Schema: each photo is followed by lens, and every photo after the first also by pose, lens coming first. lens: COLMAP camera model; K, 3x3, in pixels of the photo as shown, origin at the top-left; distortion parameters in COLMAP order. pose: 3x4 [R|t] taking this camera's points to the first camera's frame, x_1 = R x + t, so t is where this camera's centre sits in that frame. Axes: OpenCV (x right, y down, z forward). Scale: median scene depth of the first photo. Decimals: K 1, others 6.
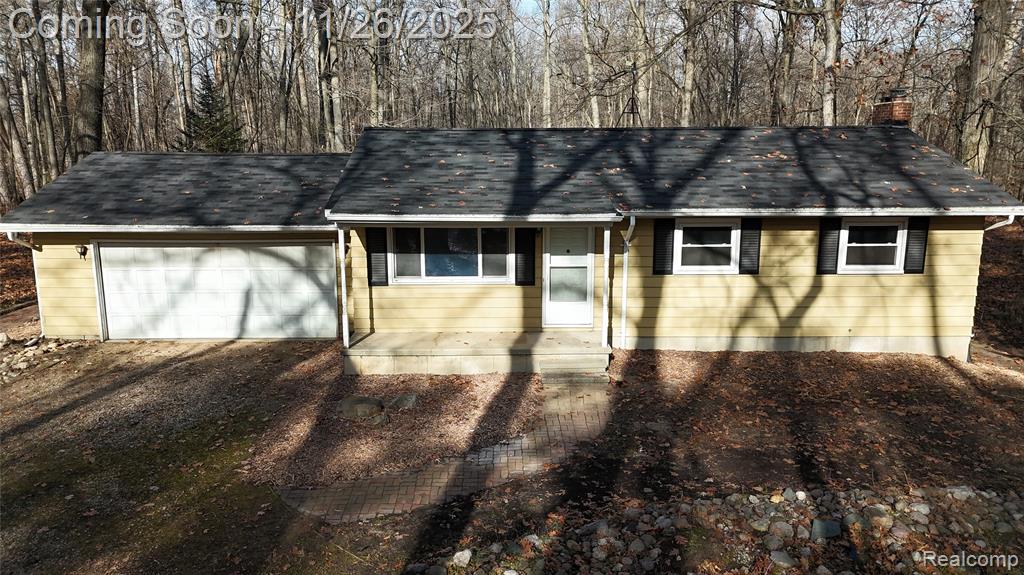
lens RADIAL K [[737.8, 0, 513.6], [0, 737.8, 288.4], [0, 0, 1]] dist [0.082063, -0.075742]
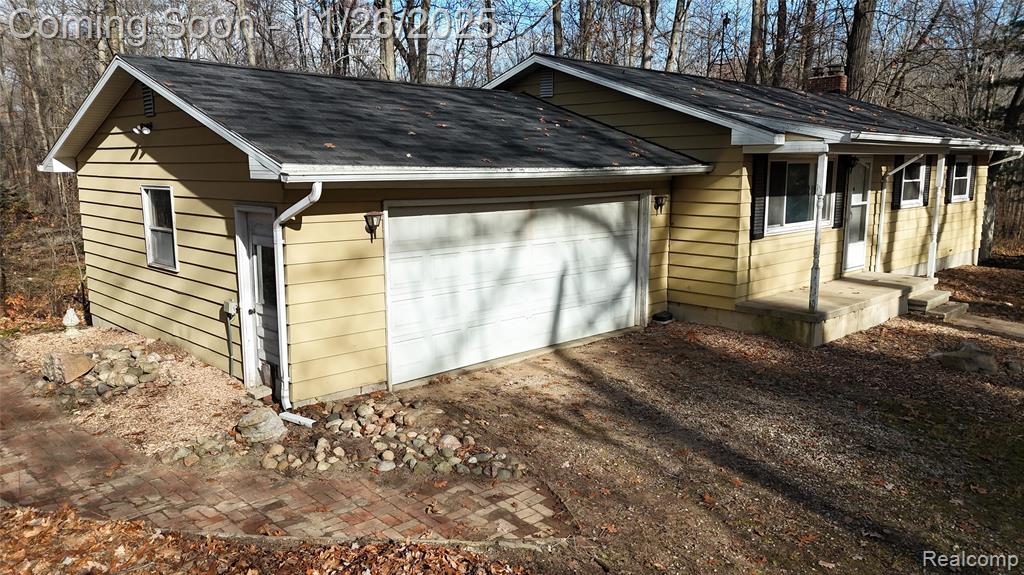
lens RADIAL K [[737.8, 0, 516.0], [0, 737.8, 289.5], [0, 0, 1]] dist [0.082063, -0.075742]
pose [[0.734049, -0.115154, 0.669262, -0.908631], [0.141745, 0.989792, 0.014838, 0.001309], [-0.664138, 0.083973, 0.742879, 0.582506]]
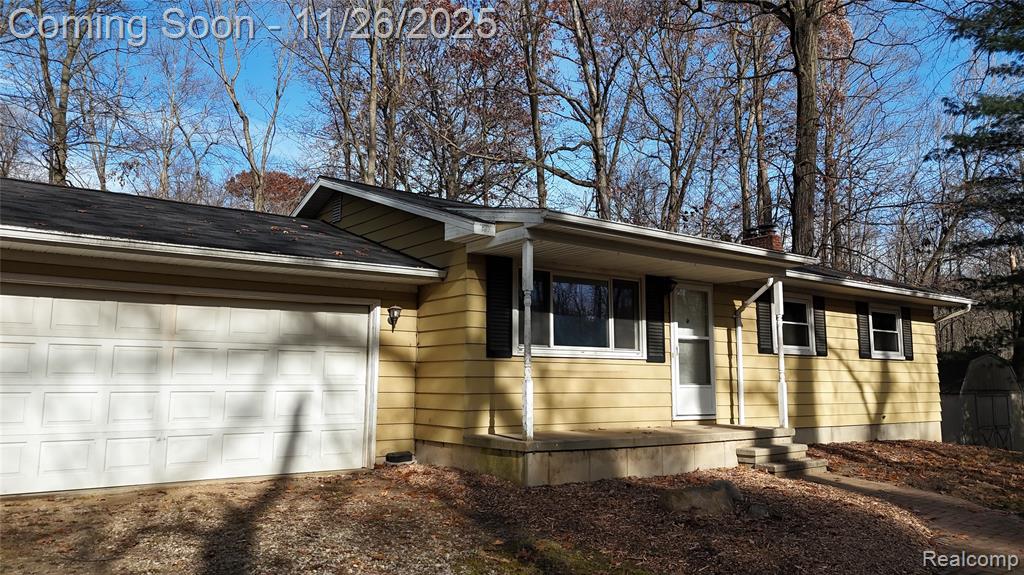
lens RADIAL K [[737.8, 0, 514.0], [0, 737.8, 283.9], [0, 0, 1]] dist [0.082063, -0.075742]
pose [[0.816029, 0.078905, 0.572599, -0.550743], [0.114324, 0.949035, -0.293705, 0.126993], [-0.566592, 0.305133, 0.765420, 0.473433]]
